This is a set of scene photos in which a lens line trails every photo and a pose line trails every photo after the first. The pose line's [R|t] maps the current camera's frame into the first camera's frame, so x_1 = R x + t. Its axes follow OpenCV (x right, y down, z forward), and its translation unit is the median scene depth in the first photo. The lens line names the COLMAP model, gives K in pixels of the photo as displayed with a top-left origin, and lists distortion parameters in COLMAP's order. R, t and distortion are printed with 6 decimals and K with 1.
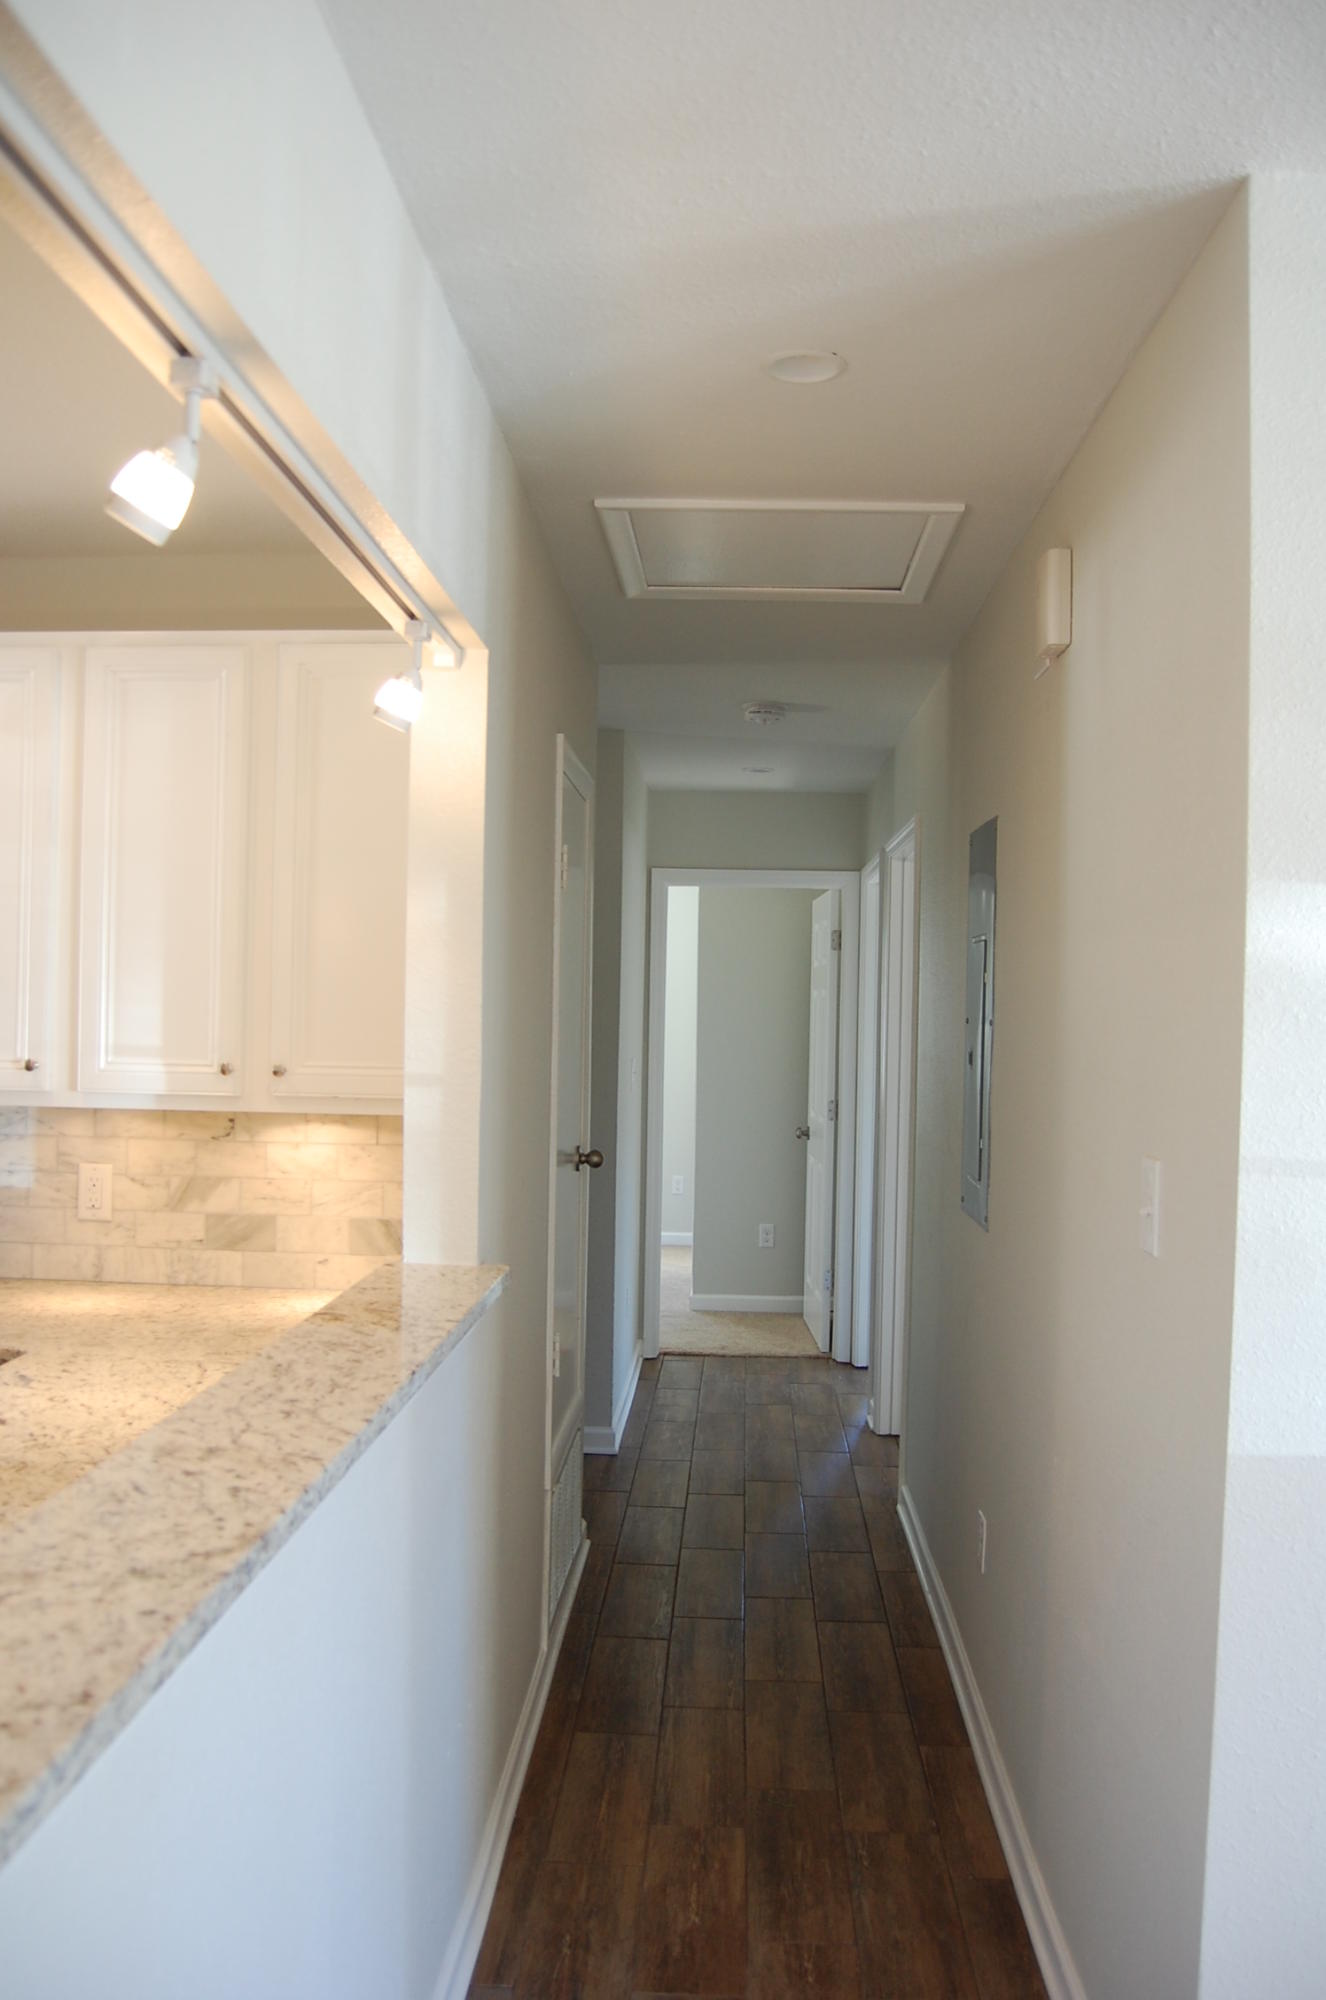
lens RADIAL K [[1531.2, 0, 665.3], [0, 1531.2, 1001.8], [0, 0, 1]] dist [-0.002926, -0.001703]
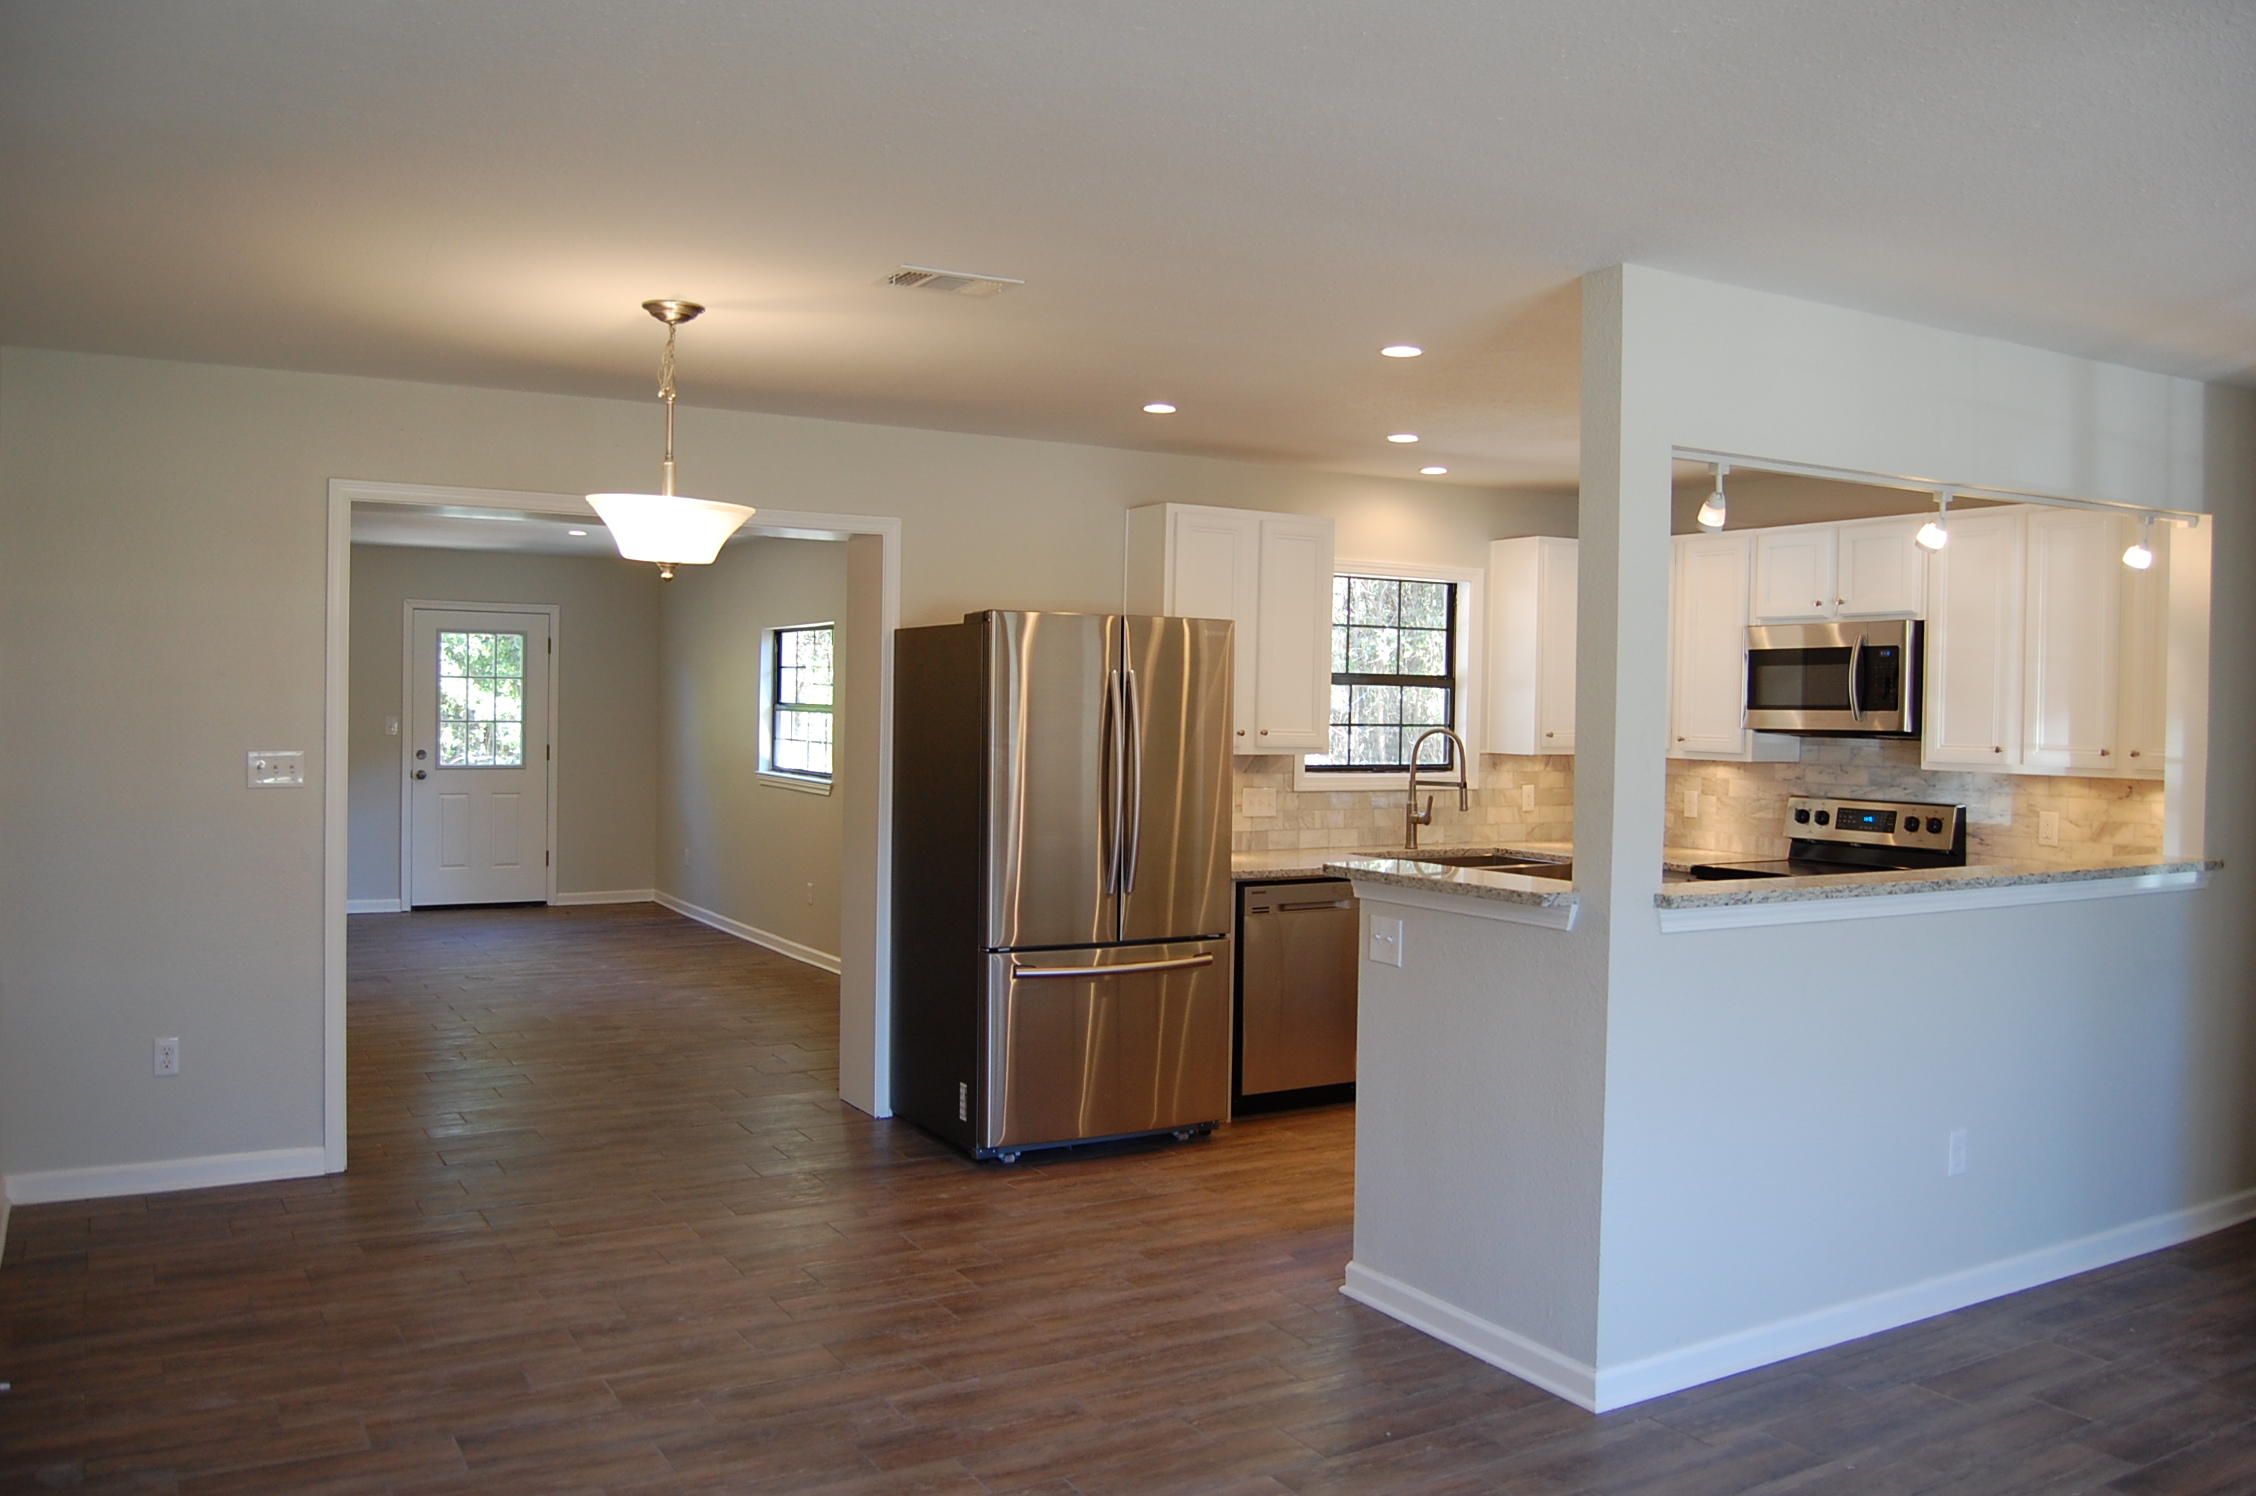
lens RADIAL K [[1727.2, 0, 1125.4], [0, 1727.2, 744.7], [0, 0, 1]] dist [-0.002926, -0.001703]
pose [[0.546995, 0.009294, -0.837085, 0.654168], [0.001877, 0.999922, 0.012329, 0.008437], [0.837134, -0.008316, 0.546935, -0.871899]]
